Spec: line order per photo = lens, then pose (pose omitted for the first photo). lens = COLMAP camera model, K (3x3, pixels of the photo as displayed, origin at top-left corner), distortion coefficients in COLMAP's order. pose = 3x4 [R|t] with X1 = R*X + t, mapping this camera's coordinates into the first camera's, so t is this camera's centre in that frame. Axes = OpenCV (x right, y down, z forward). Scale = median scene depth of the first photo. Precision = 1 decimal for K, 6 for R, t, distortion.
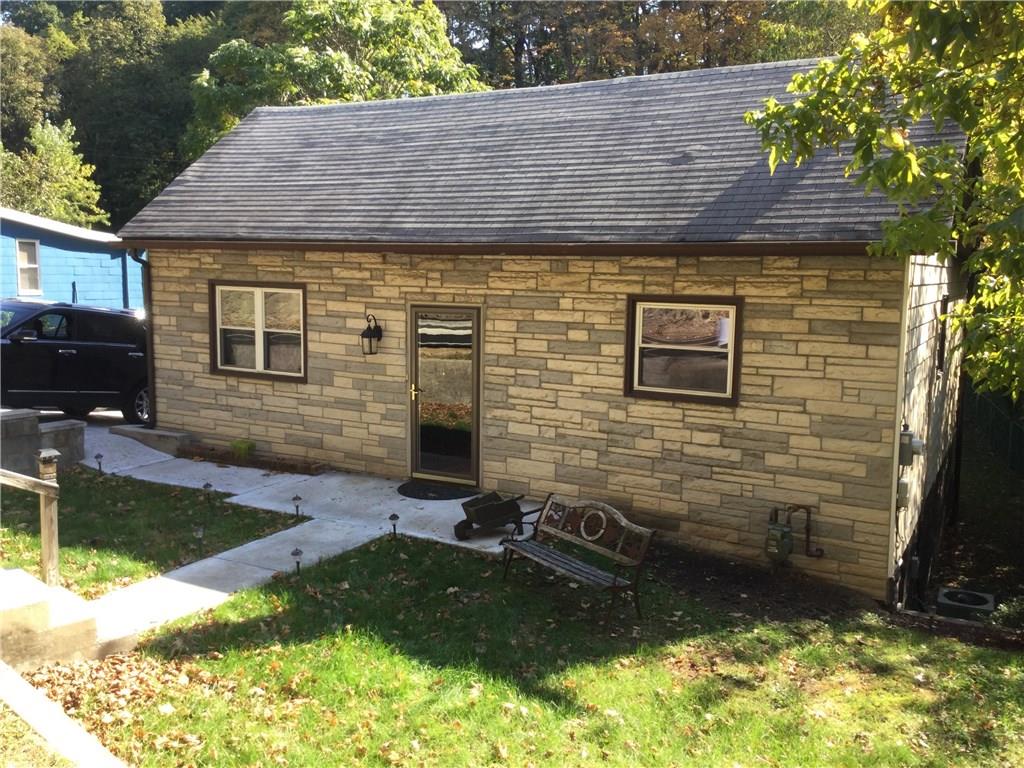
lens RADIAL K [[928.9, 0, 512.0], [0, 928.9, 384.0], [0, 0, 1]] dist [0.040627, -0.007168]
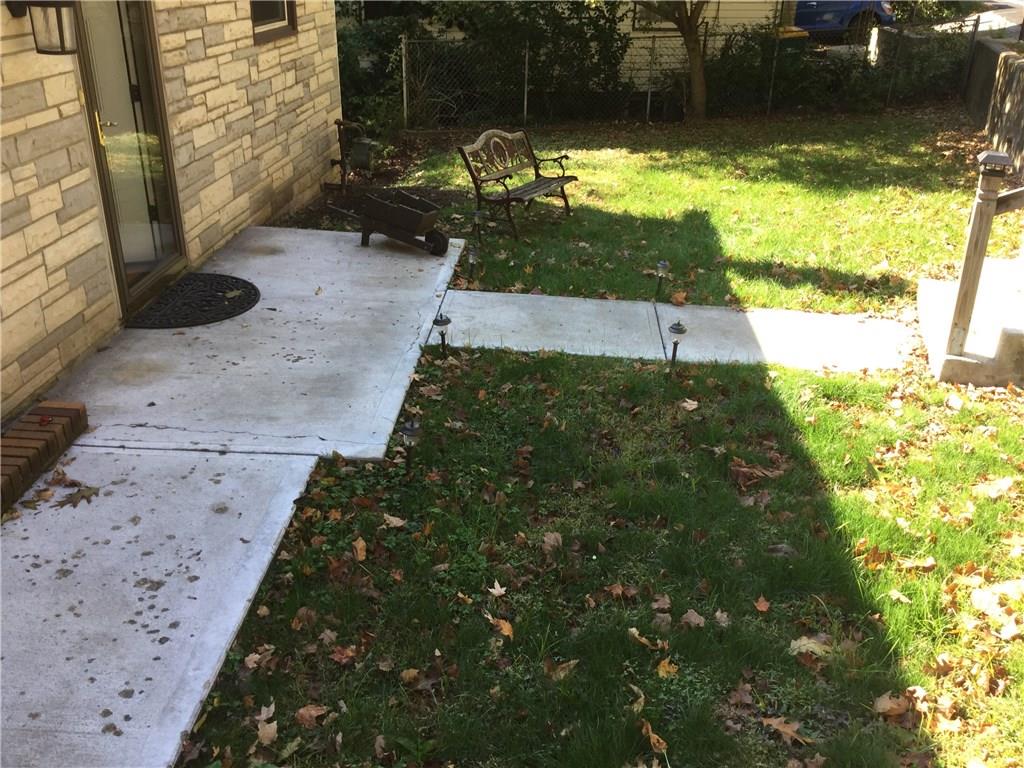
lens RADIAL K [[928.9, 0, 512.0], [0, 928.9, 384.0], [0, 0, 1]] dist [0.040627, -0.007168]
pose [[-0.443496, -0.396930, 0.803590, -0.716040], [0.097623, 0.869860, 0.483542, -0.098303], [-0.890944, 0.292898, -0.347030, 1.216266]]
